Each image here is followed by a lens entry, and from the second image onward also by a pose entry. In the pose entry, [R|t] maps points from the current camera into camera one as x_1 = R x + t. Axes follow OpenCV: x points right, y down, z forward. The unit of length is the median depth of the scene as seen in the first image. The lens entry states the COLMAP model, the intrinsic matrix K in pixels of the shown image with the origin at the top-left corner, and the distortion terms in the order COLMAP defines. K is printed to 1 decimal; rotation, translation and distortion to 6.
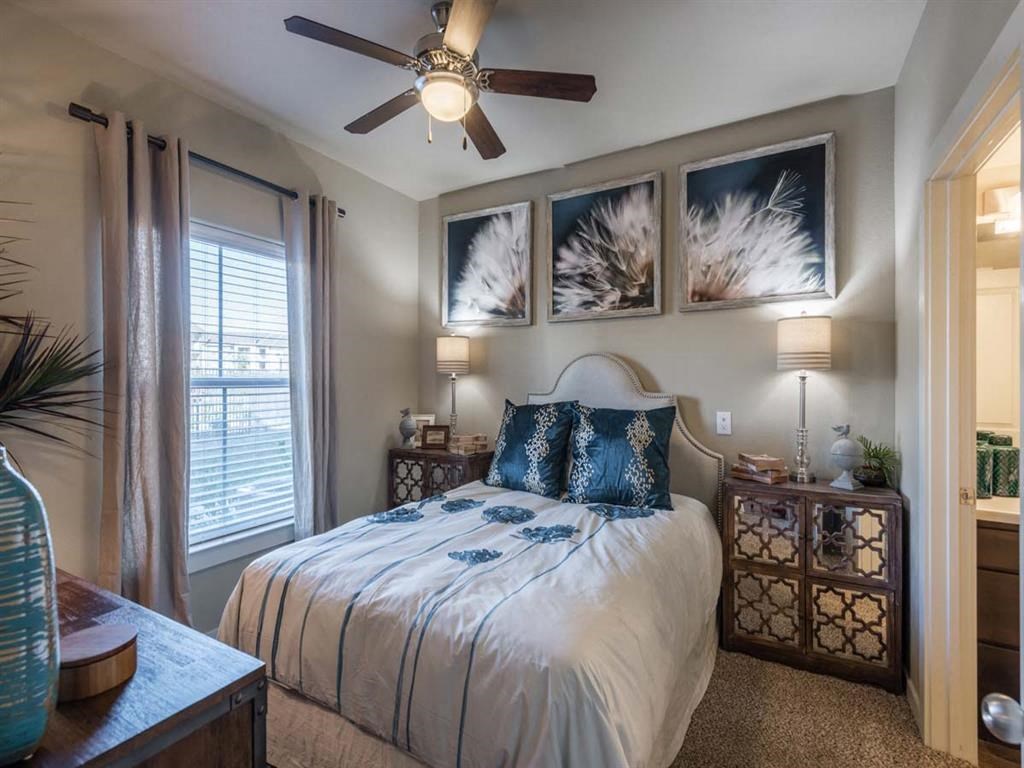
lens RADIAL K [[487.4, 0, 511.6], [0, 487.4, 383.5], [0, 0, 1]] dist [0.009843, -0.003757]
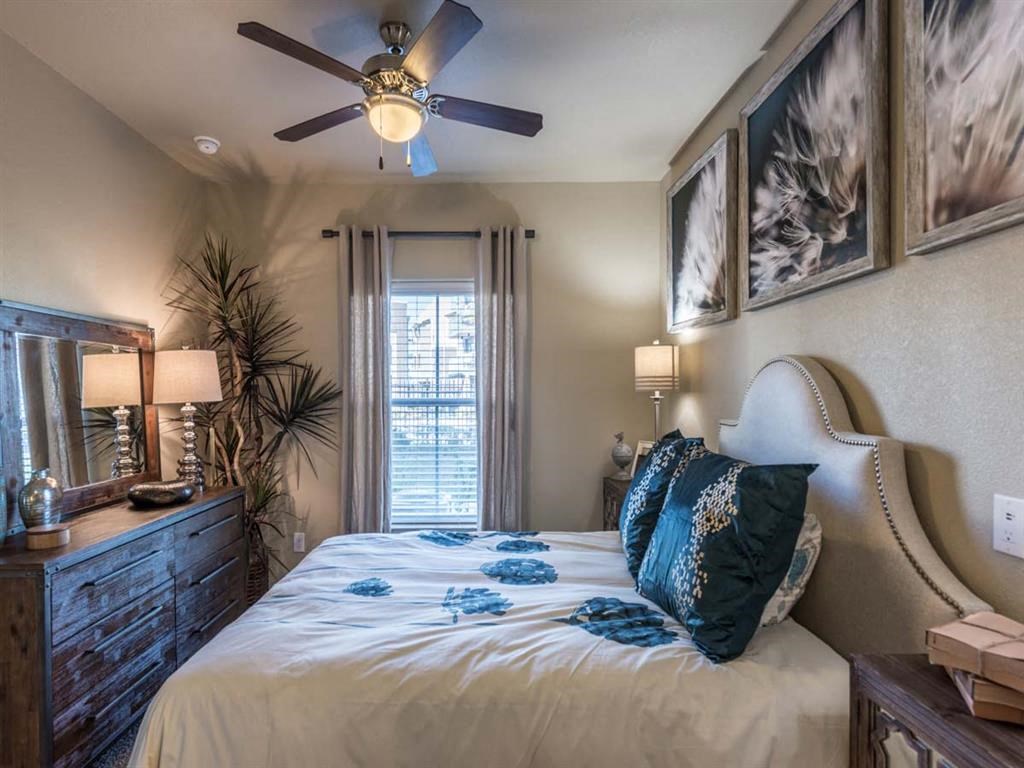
lens RADIAL K [[513.5, 0, 487.8], [0, 513.5, 401.7], [0, 0, 1]] dist [0.004381, -0.004378]
pose [[0.480726, 0.013732, -0.876763, 0.542357], [-0.000054, 0.999878, 0.015631, -0.020167], [0.876871, -0.007467, 0.480668, 0.413291]]
